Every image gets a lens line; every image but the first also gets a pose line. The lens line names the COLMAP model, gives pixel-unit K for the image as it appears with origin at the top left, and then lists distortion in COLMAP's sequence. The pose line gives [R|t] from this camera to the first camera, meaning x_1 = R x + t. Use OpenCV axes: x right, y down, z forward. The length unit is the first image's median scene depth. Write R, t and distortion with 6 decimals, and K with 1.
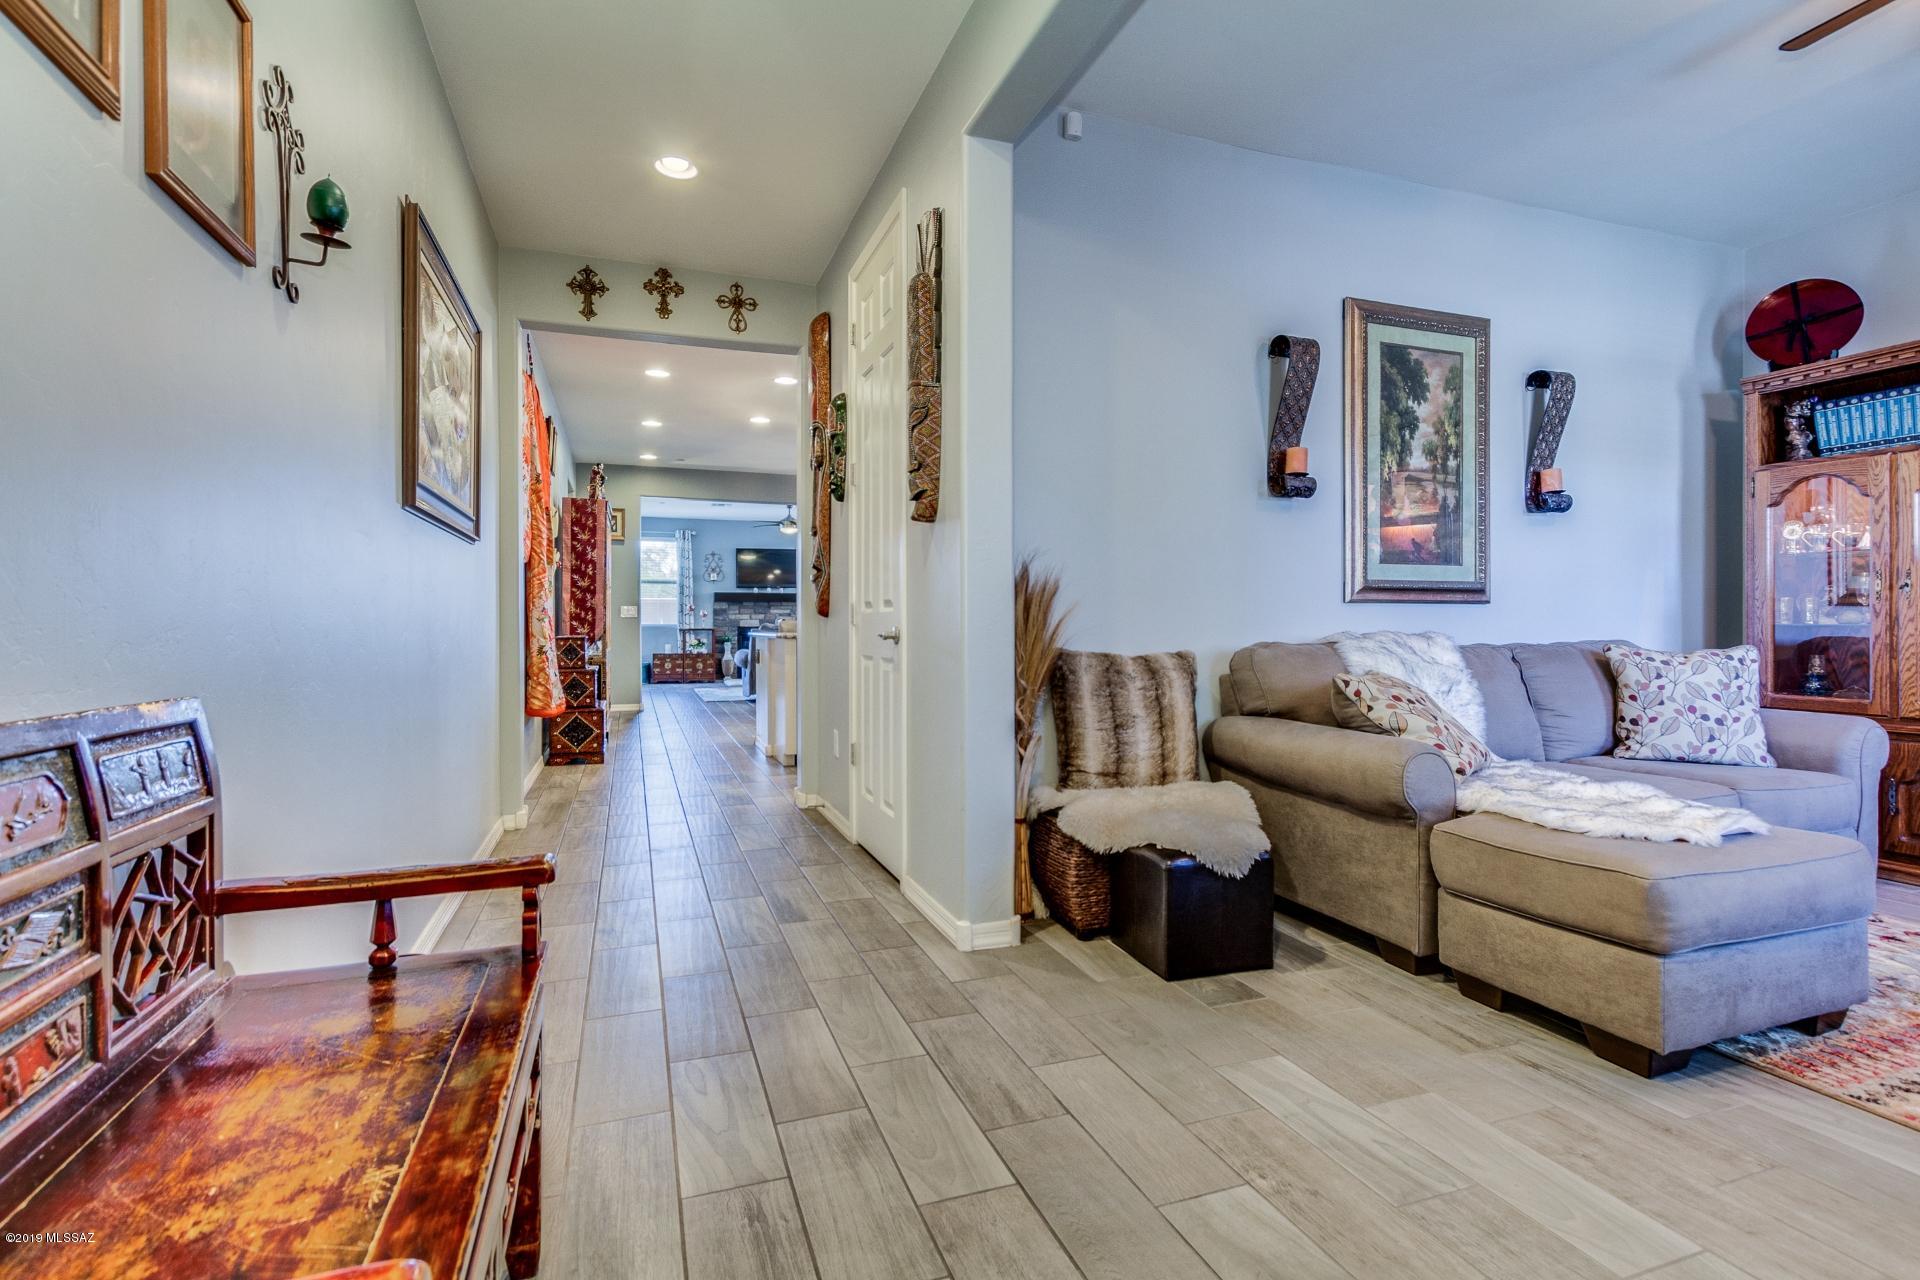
lens RADIAL K [[920.2, 0, 960.9], [0, 920.2, 628.0], [0, 0, 1]] dist [0.010120, -0.004356]
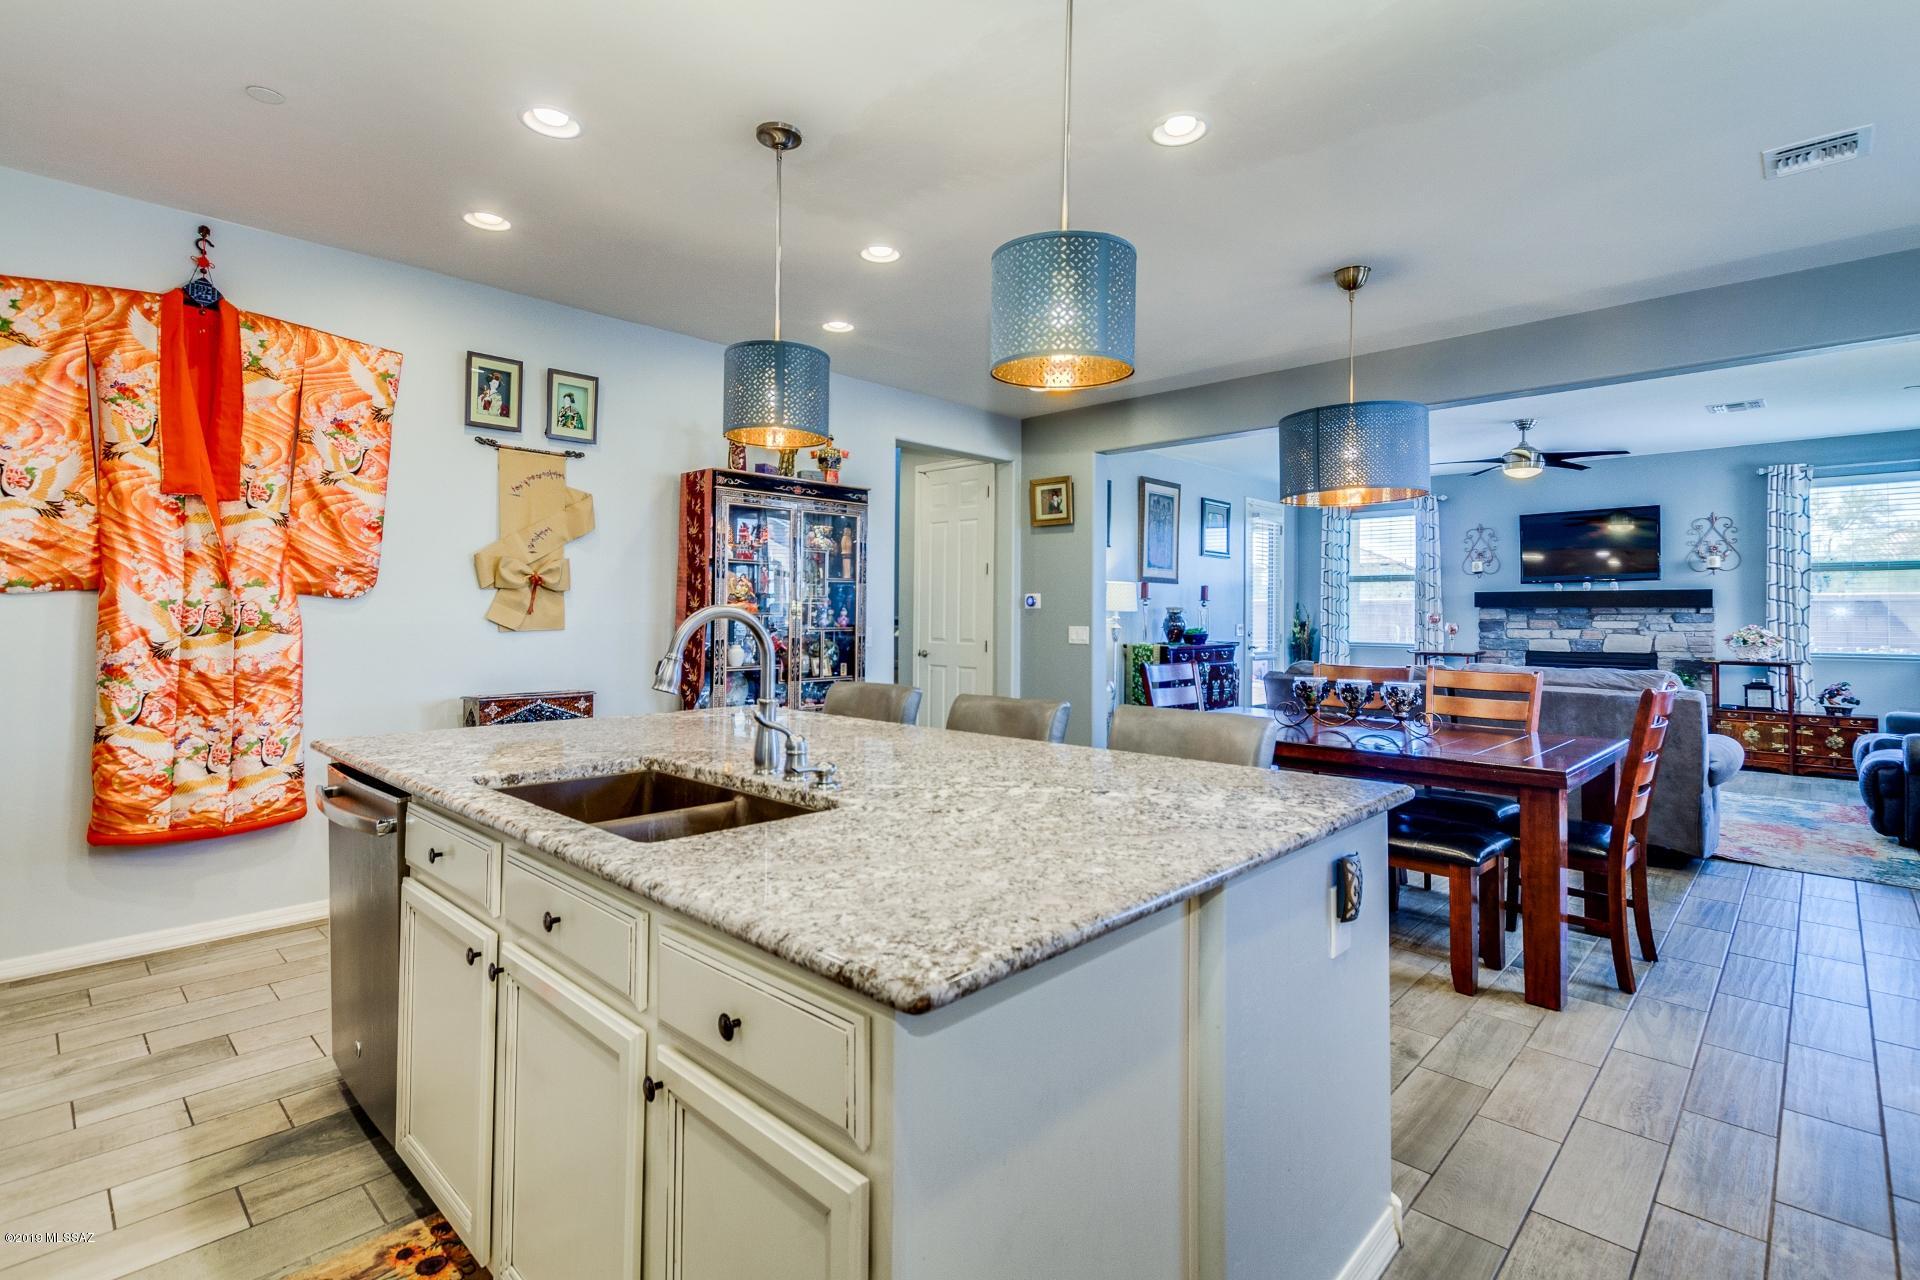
lens RADIAL K [[920.2, 0, 947.1], [0, 920.2, 605.5], [0, 0, 1]] dist [0.010120, -0.004356]
pose [[0.443857, -0.008200, -0.896060, 0.117725], [-0.012699, 0.999800, -0.015439, -0.016382], [0.896008, 0.018231, 0.443664, 0.429182]]
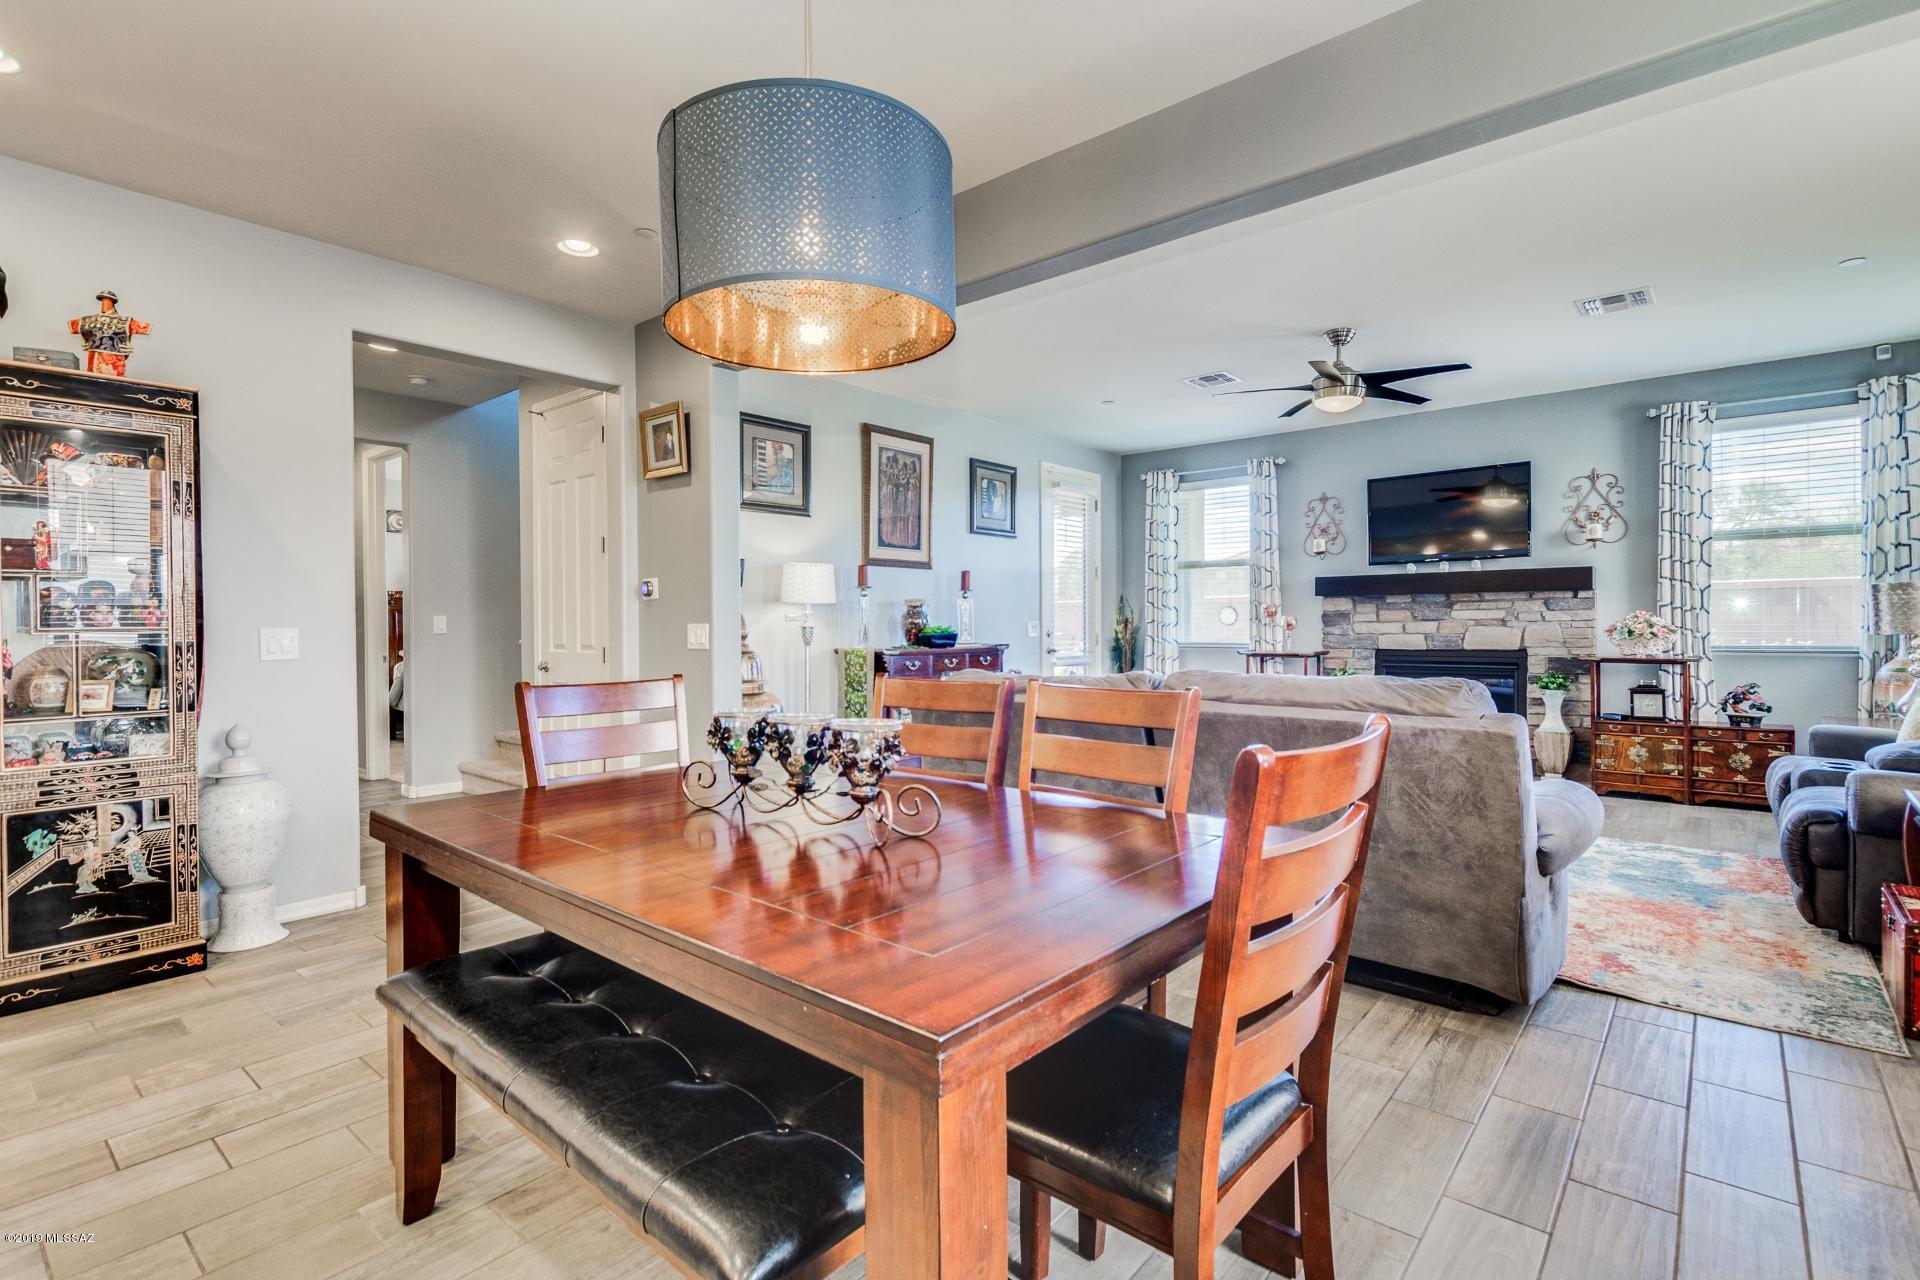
lens RADIAL K [[920.2, 0, 954.8], [0, 920.2, 635.1], [0, 0, 1]] dist [0.010120, -0.004356]
pose [[0.500366, 0.004634, -0.865802, 0.053733], [0.002162, 0.999976, 0.006601, -0.012149], [0.865811, -0.005175, 0.500344, 0.600585]]
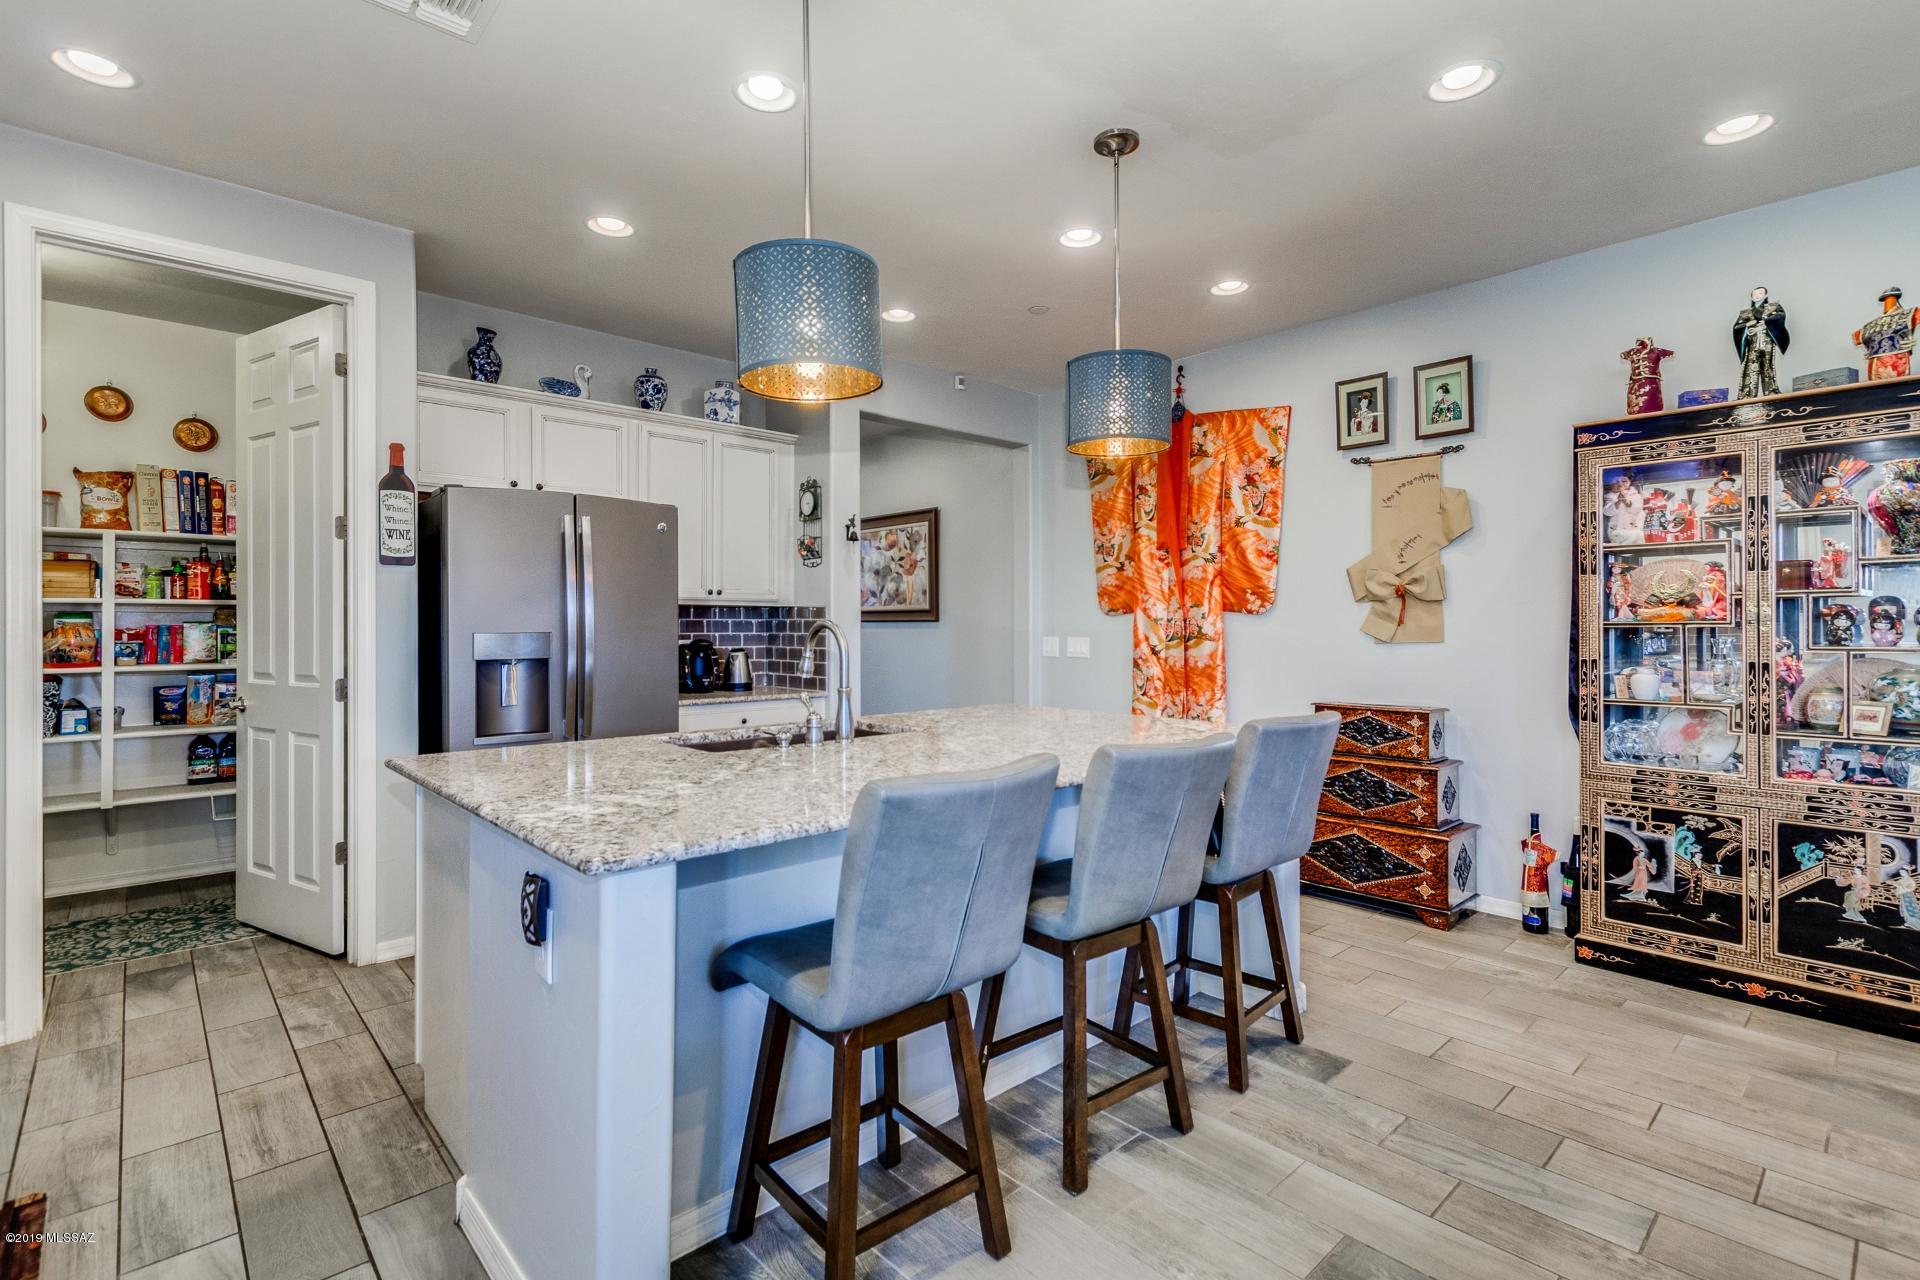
lens RADIAL K [[920.2, 0, 997.9], [0, 920.2, 618.5], [0, 0, 1]] dist [0.010120, -0.004356]
pose [[-0.919443, 0.002206, -0.393218, 0.029196], [0.001694, 0.999997, 0.001650, -0.019151], [0.393220, 0.000851, -0.919444, 0.644120]]
